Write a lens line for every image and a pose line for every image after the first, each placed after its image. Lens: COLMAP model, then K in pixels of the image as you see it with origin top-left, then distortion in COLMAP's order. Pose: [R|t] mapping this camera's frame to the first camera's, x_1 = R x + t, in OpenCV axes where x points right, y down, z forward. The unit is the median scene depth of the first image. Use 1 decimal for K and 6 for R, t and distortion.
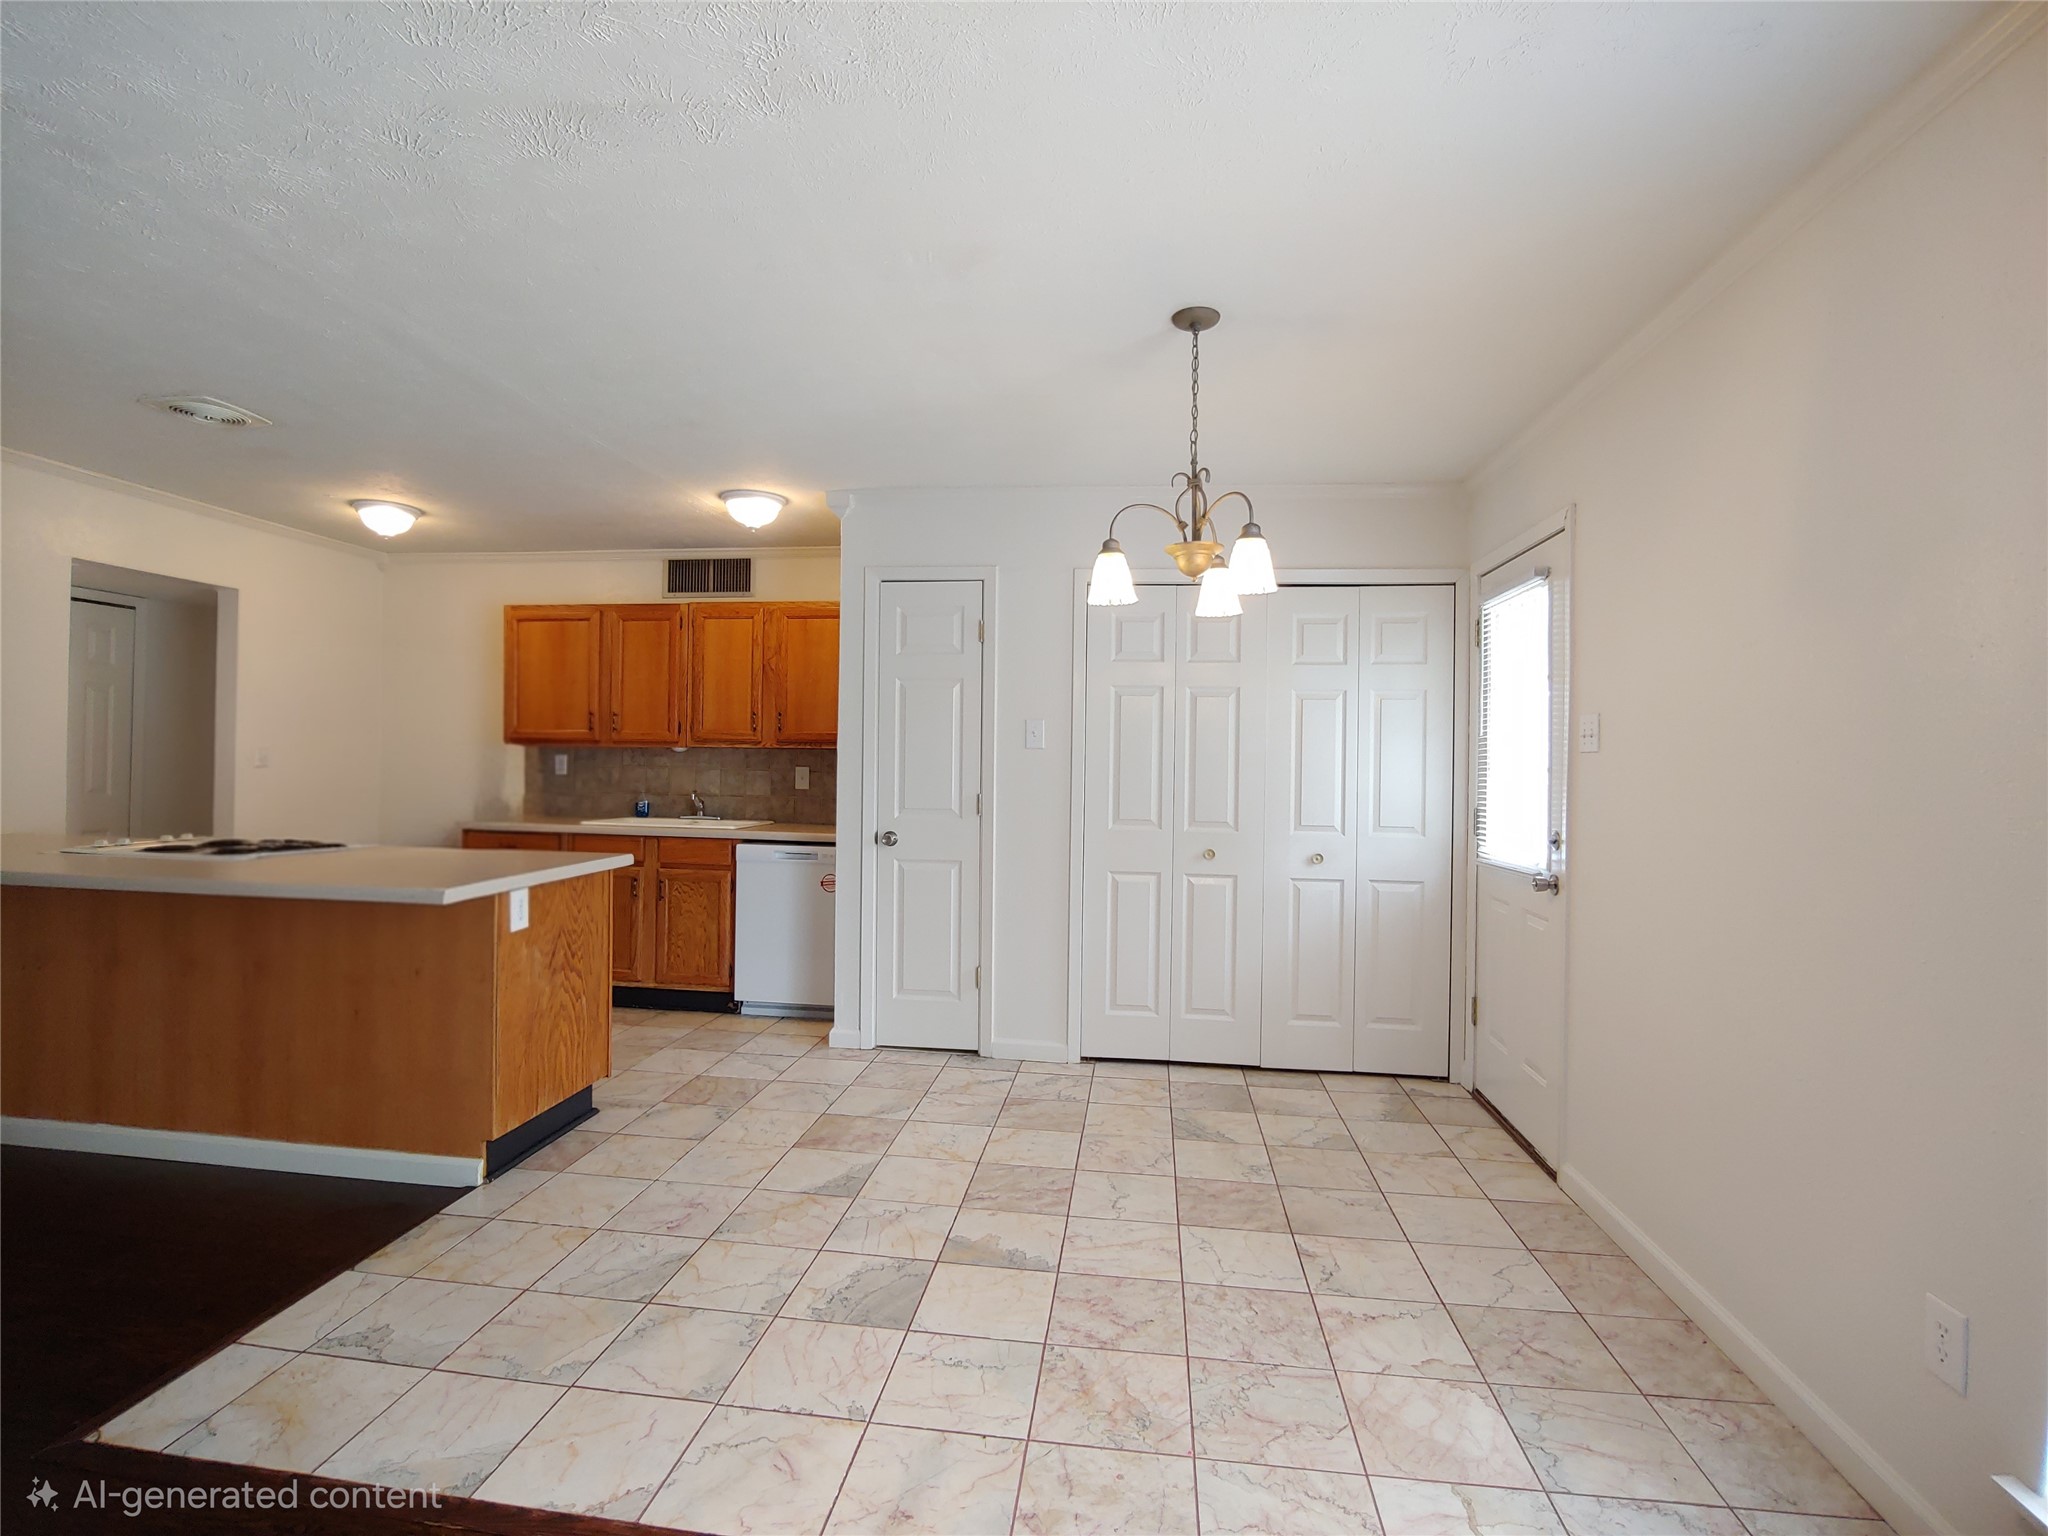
lens RADIAL K [[976.2, 0, 1019.9], [0, 976.2, 755.7], [0, 0, 1]] dist [-0.023562, 0.000321]
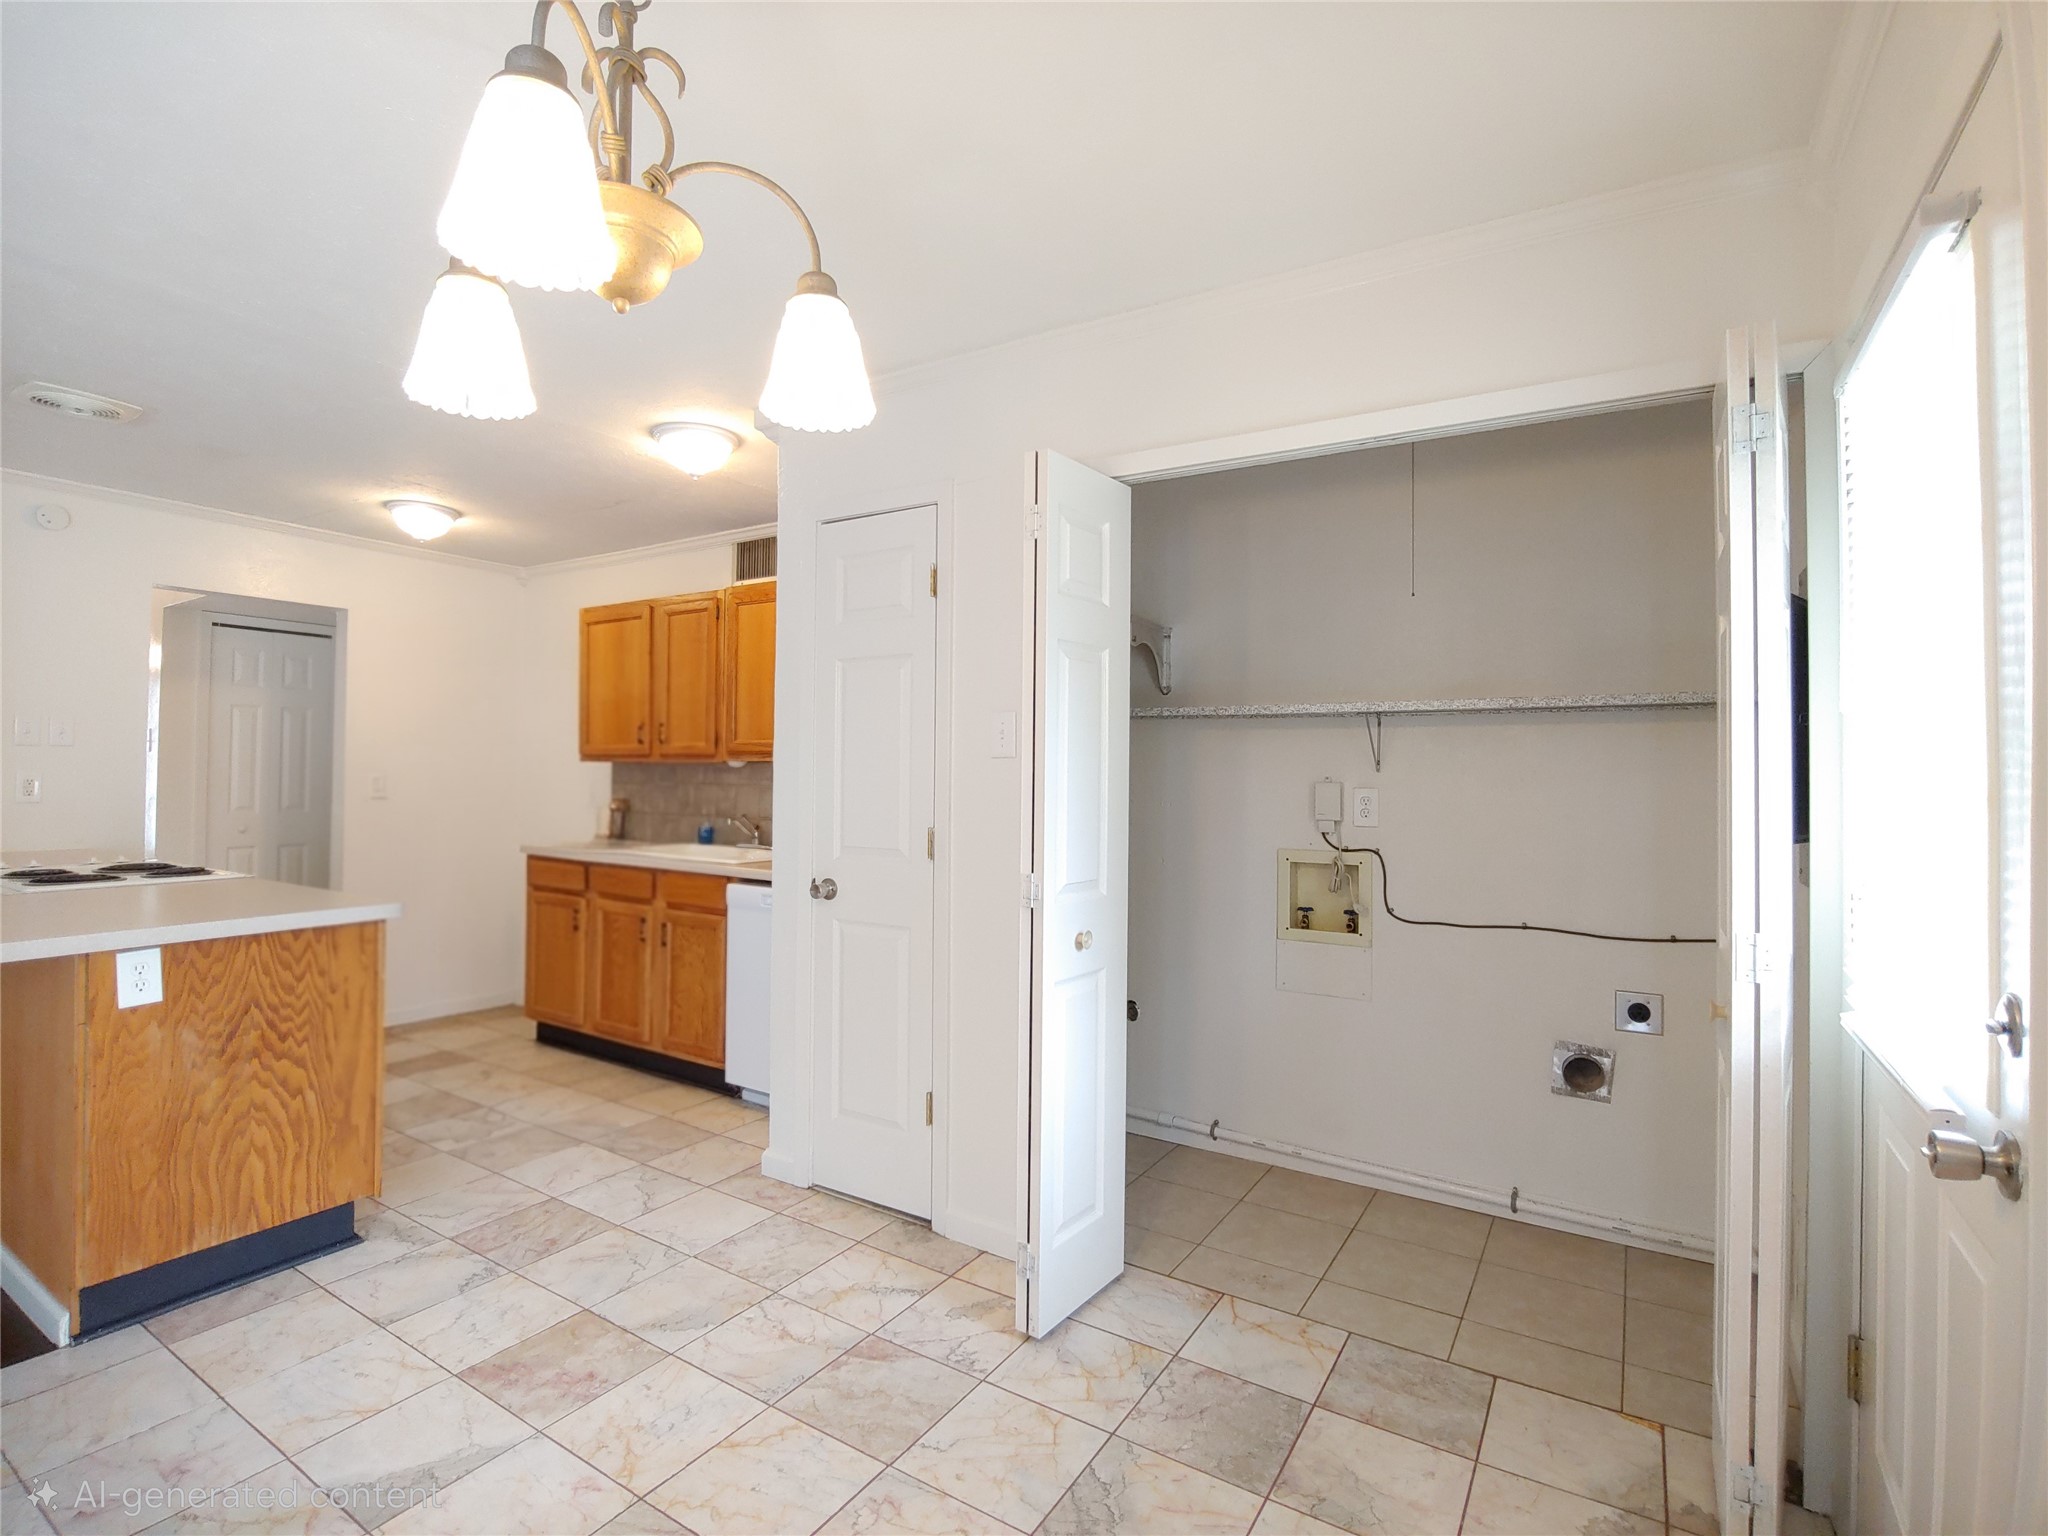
lens RADIAL K [[976.2, 0, 1019.9], [0, 976.2, 755.7], [0, 0, 1]] dist [-0.023562, 0.000321]
pose [[0.909956, -0.011693, -0.414540, 0.363695], [0.004289, 0.999814, -0.018788, 0.004226], [0.414683, 0.015318, 0.909837, 0.547254]]
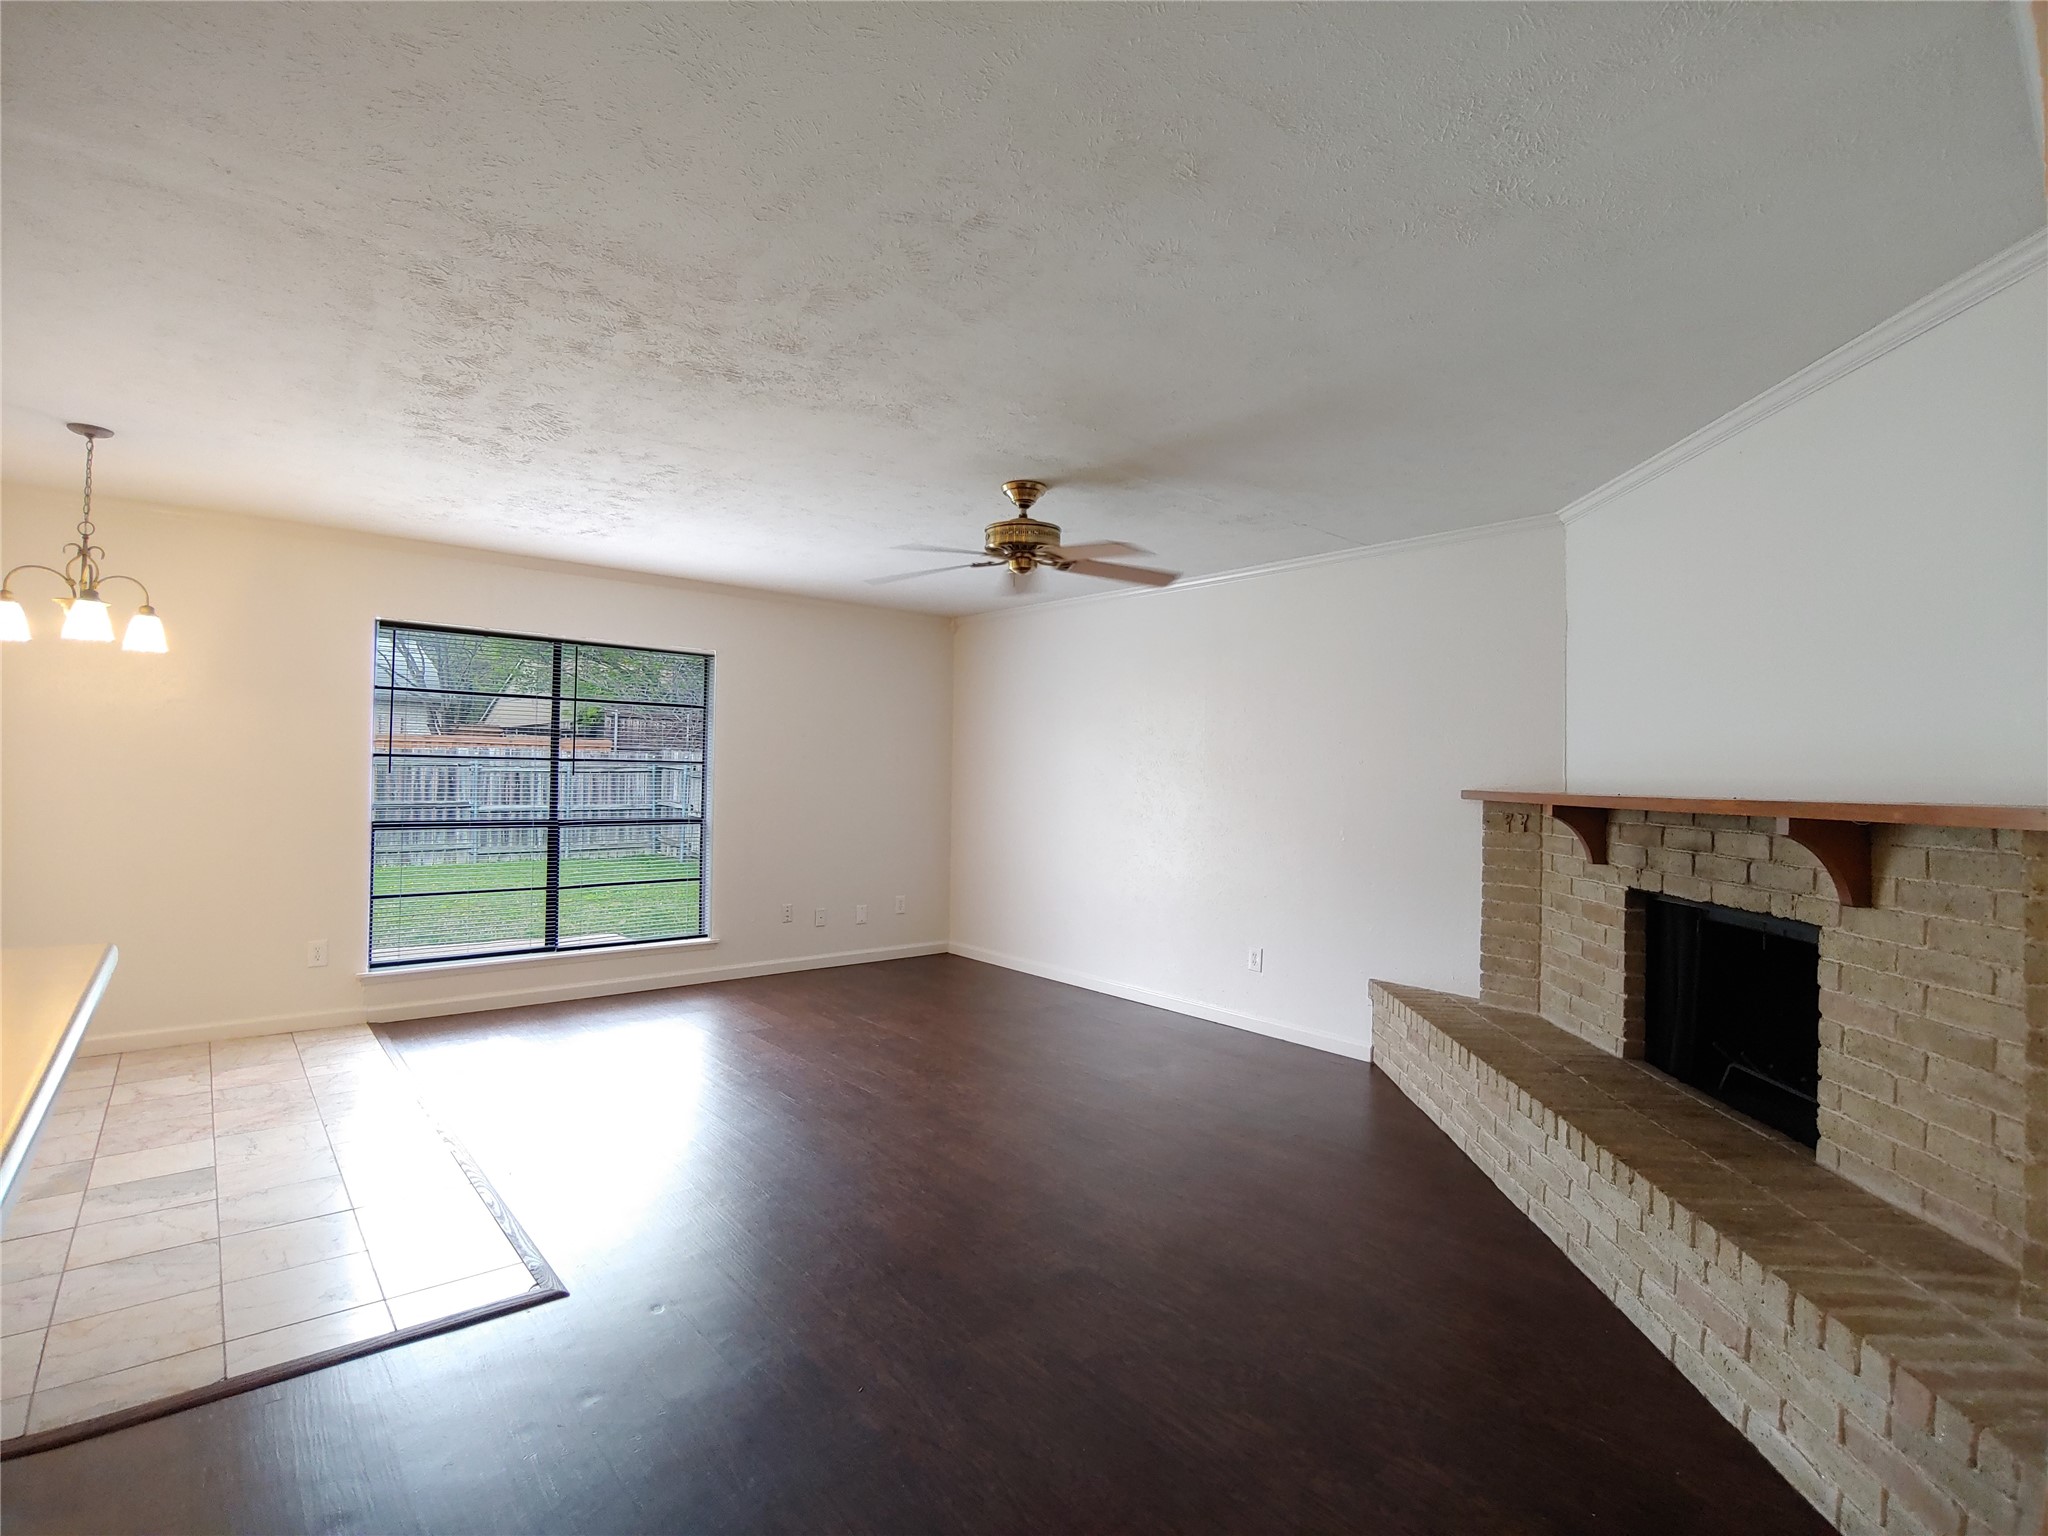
lens RADIAL K [[972.0, 0, 1022.2], [0, 972.0, 752.5], [0, 0, 1]] dist [-0.012180, -0.005336]
pose [[-0.741806, -0.013923, 0.670470, -1.273823], [-0.034282, 0.999265, -0.017179, -0.020588], [-0.669738, -0.035729, -0.741738, 0.837300]]
